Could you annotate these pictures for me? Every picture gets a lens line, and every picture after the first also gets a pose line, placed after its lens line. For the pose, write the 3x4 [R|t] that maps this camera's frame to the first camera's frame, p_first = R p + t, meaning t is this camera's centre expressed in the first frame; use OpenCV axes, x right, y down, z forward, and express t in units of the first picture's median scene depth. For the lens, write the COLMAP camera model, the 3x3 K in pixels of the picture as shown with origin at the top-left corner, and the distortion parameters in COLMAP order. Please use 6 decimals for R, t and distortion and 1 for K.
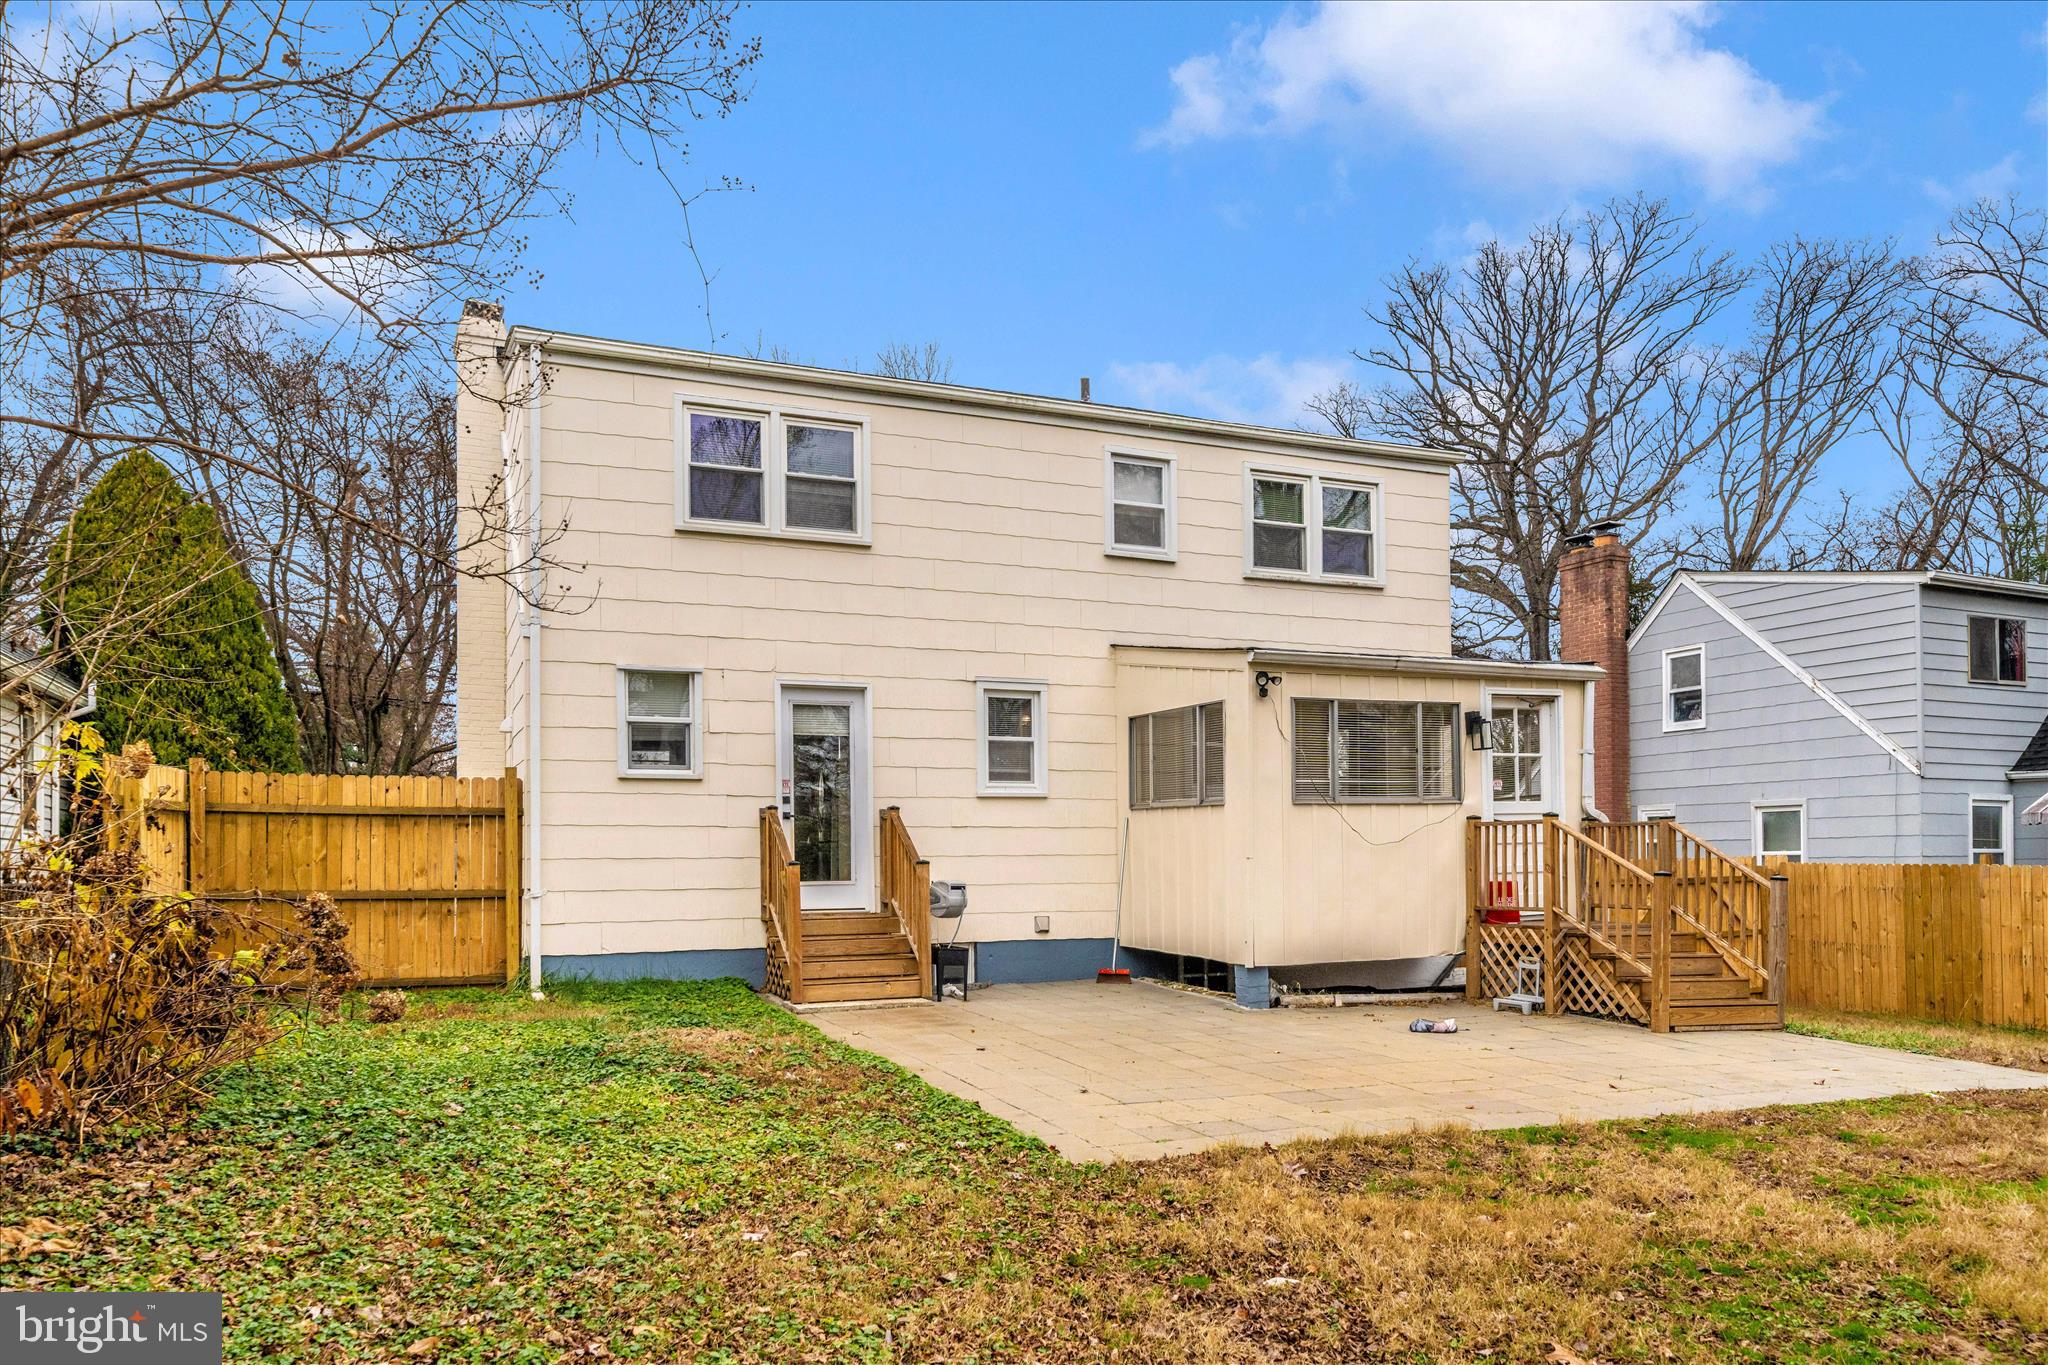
lens RADIAL K [[1384.7, 0, 1063.1], [0, 1384.7, 850.2], [0, 0, 1]] dist [0.001886, -0.006237]
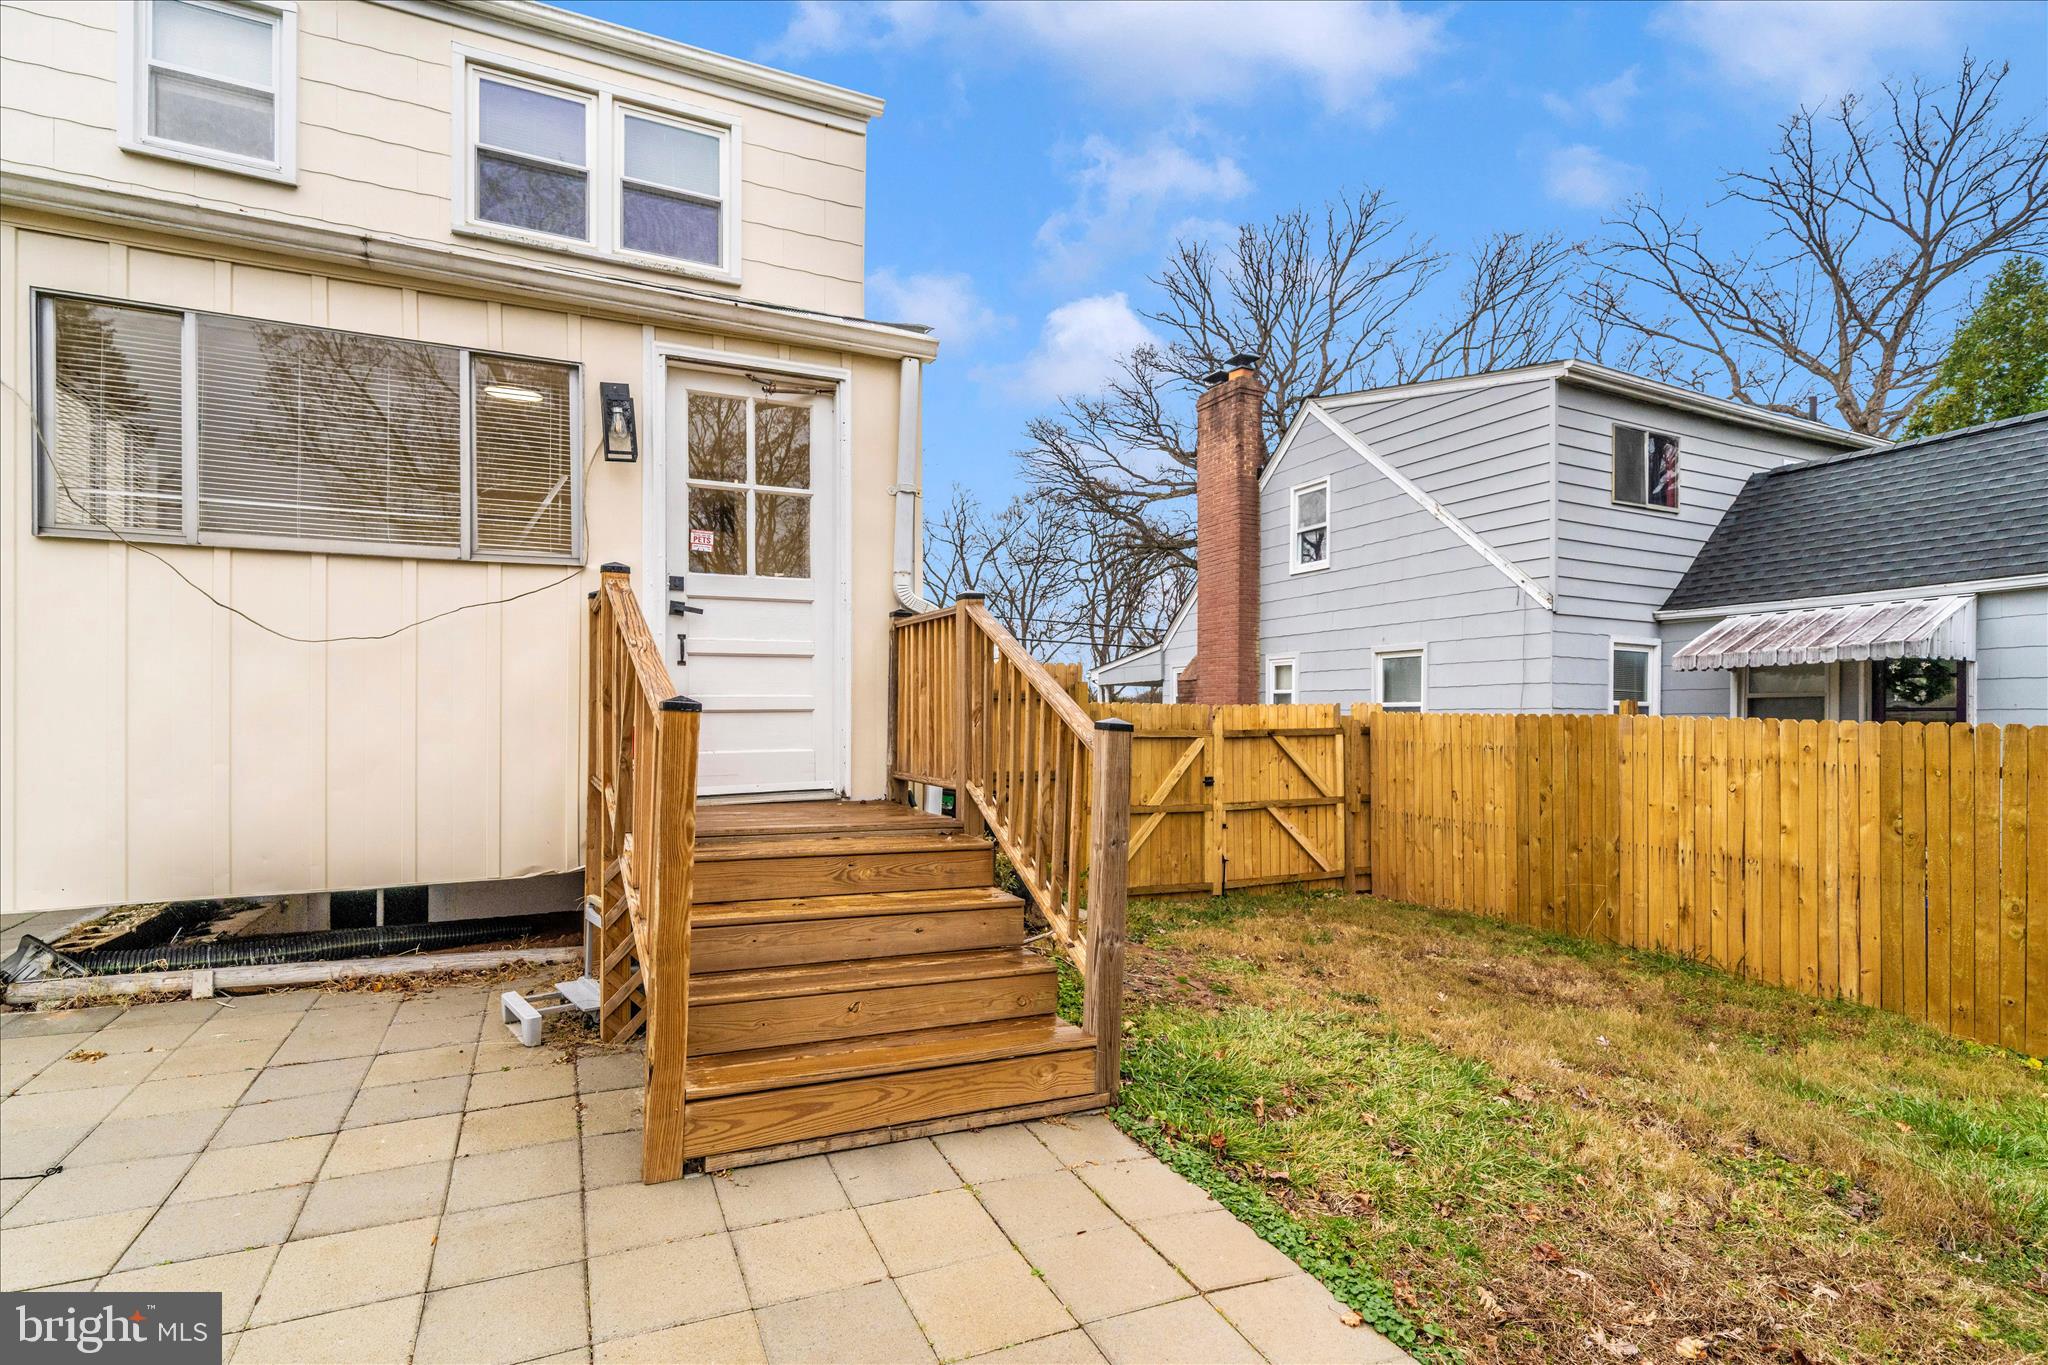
lens RADIAL K [[975.8, 0, 1011.5], [0, 975.8, 715.7], [0, 0, 1]] dist [-0.001508, 0.000853]
pose [[0.999642, 0.013824, 0.022914, 0.414954], [-0.013982, 0.999879, 0.006748, 0.014053], [-0.022818, -0.007066, 0.999715, 0.620019]]
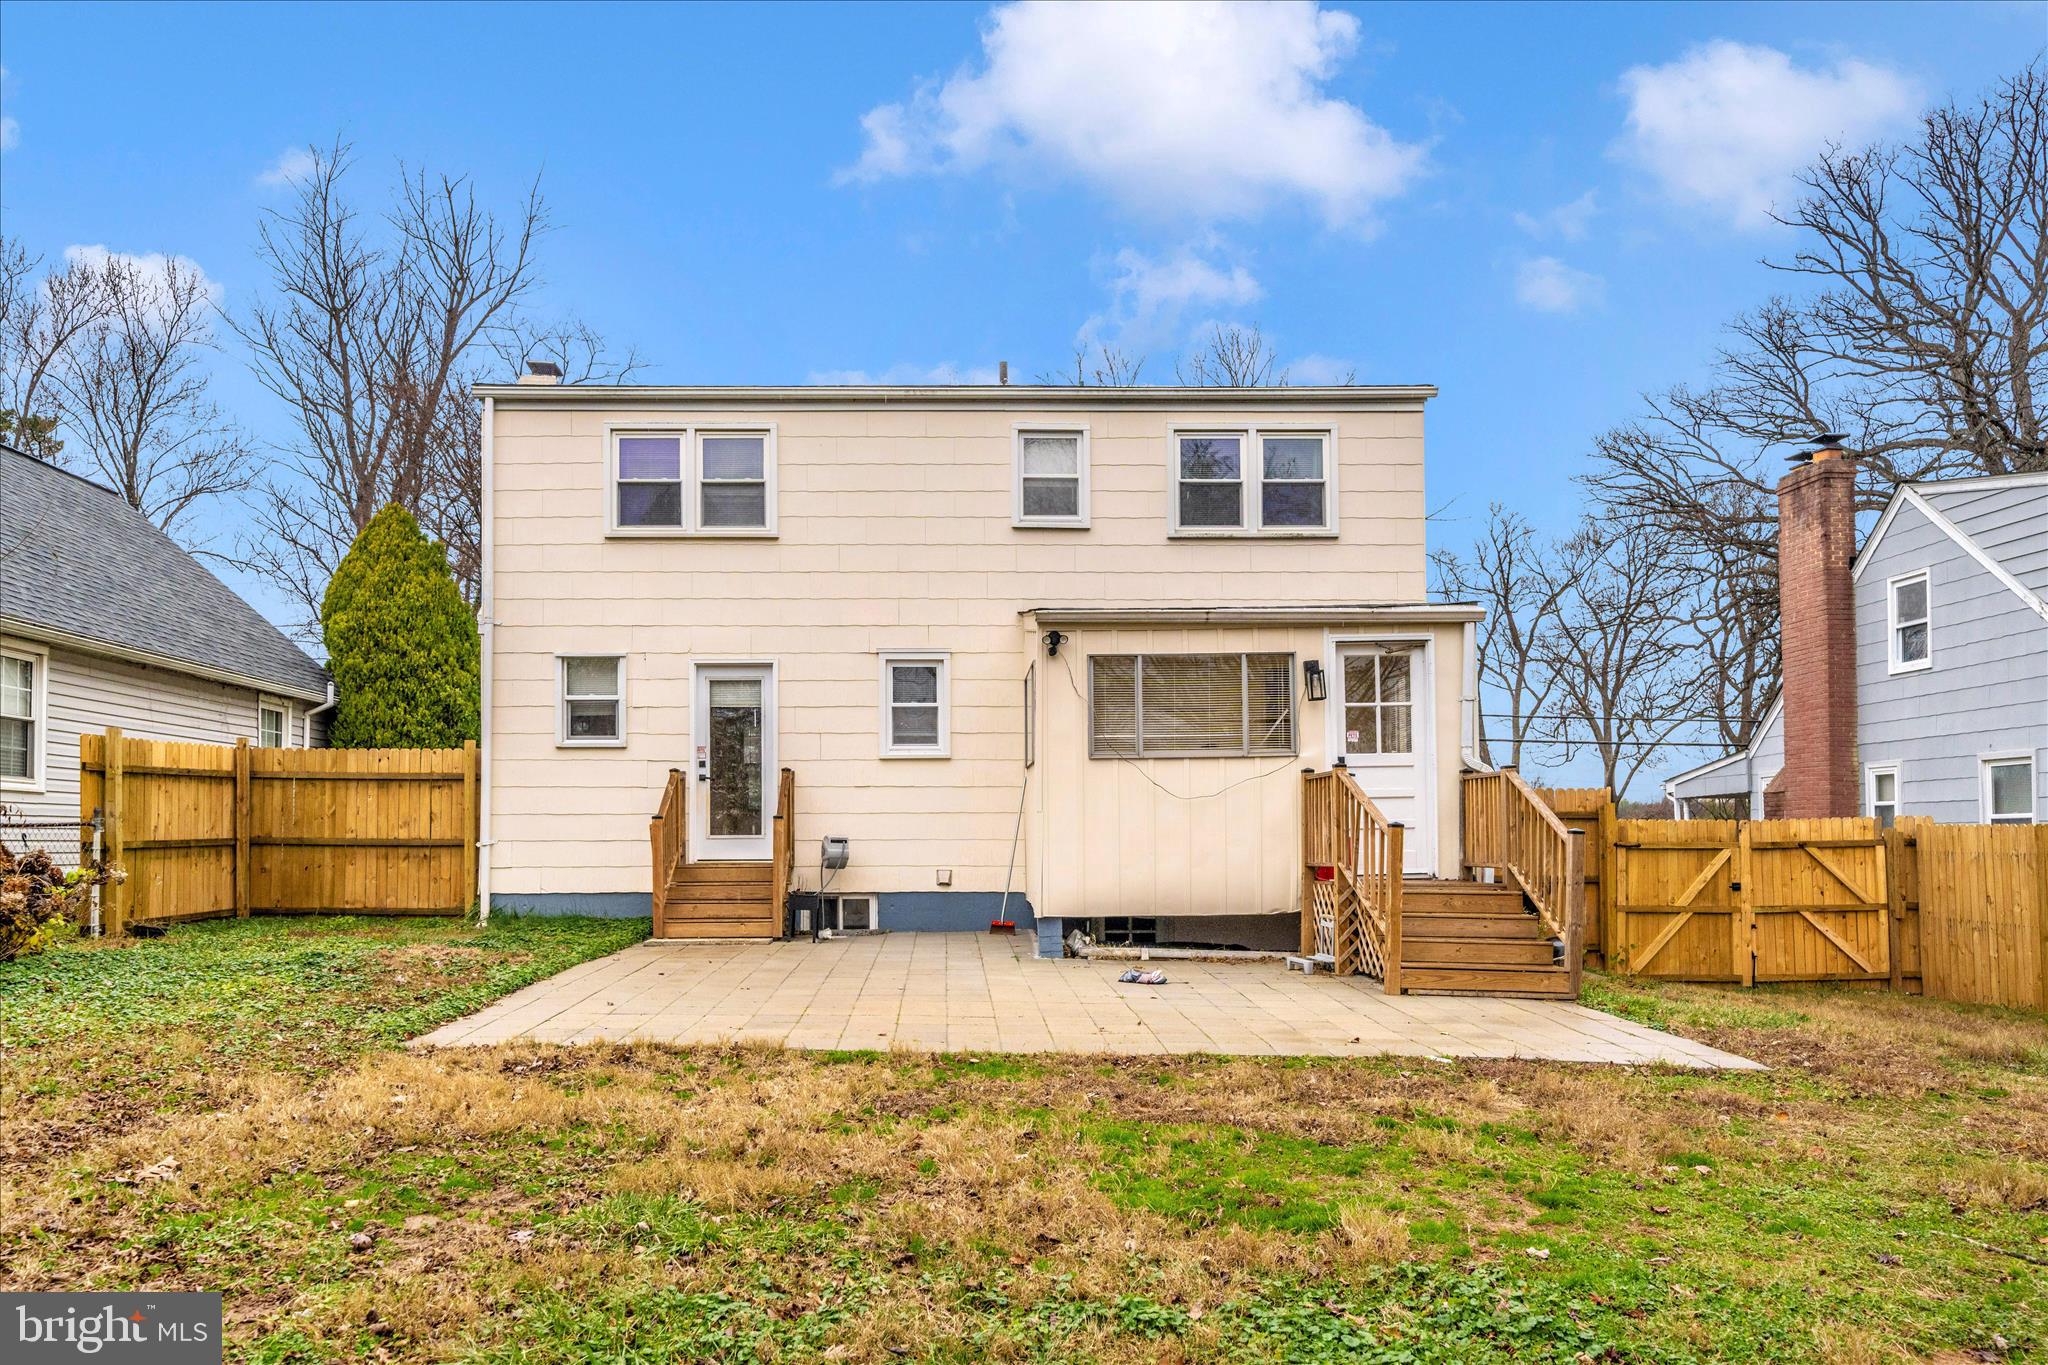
lens RADIAL K [[1384.7, 0, 1004.8], [0, 1384.7, 803.6], [0, 0, 1]] dist [0.001886, -0.006237]
pose [[0.929089, -0.005961, -0.369808, 0.435686], [-0.000715, 0.999839, -0.017911, 0.016215], [0.369856, 0.016905, 0.928935, 0.026228]]
